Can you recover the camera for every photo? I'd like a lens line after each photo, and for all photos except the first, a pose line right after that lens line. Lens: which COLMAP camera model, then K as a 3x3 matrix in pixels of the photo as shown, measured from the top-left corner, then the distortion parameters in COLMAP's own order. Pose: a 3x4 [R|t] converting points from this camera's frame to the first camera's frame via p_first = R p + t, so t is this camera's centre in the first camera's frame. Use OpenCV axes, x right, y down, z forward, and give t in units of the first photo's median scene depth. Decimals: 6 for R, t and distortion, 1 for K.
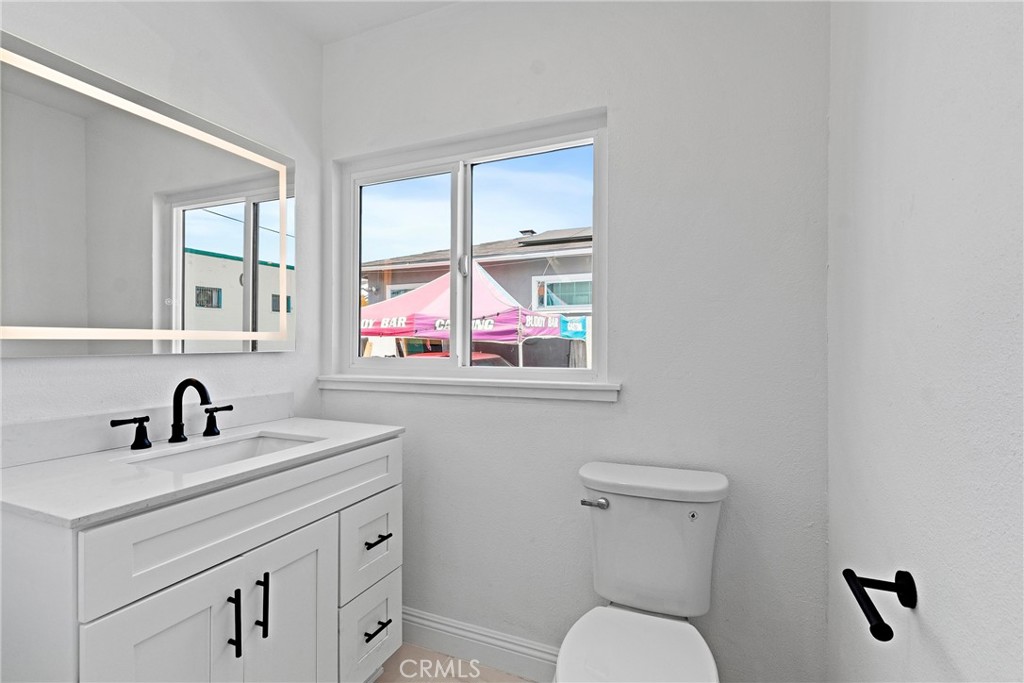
lens RADIAL K [[456.8, 0, 511.2], [0, 456.8, 342.1], [0, 0, 1]] dist [0.004367, -0.001068]
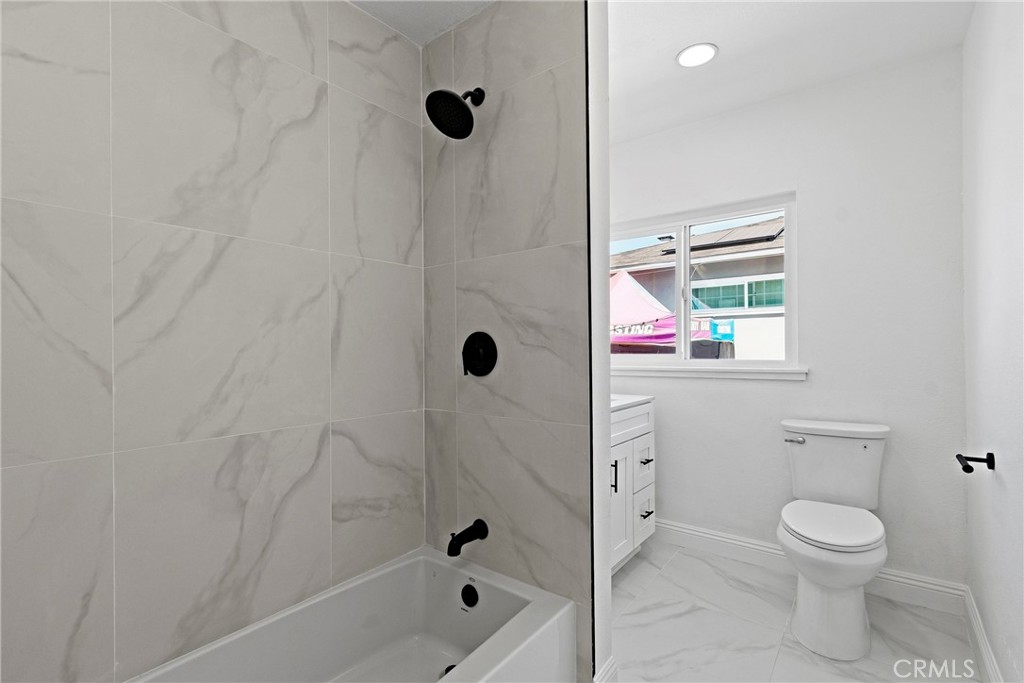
lens RADIAL K [[456.8, 0, 517.4], [0, 456.8, 345.2], [0, 0, 1]] dist [0.004367, -0.001068]
pose [[0.968942, -0.011180, -0.247034, -0.085093], [0.010693, 0.999937, -0.003314, 0.001607], [0.247056, 0.000570, 0.969001, -0.190998]]
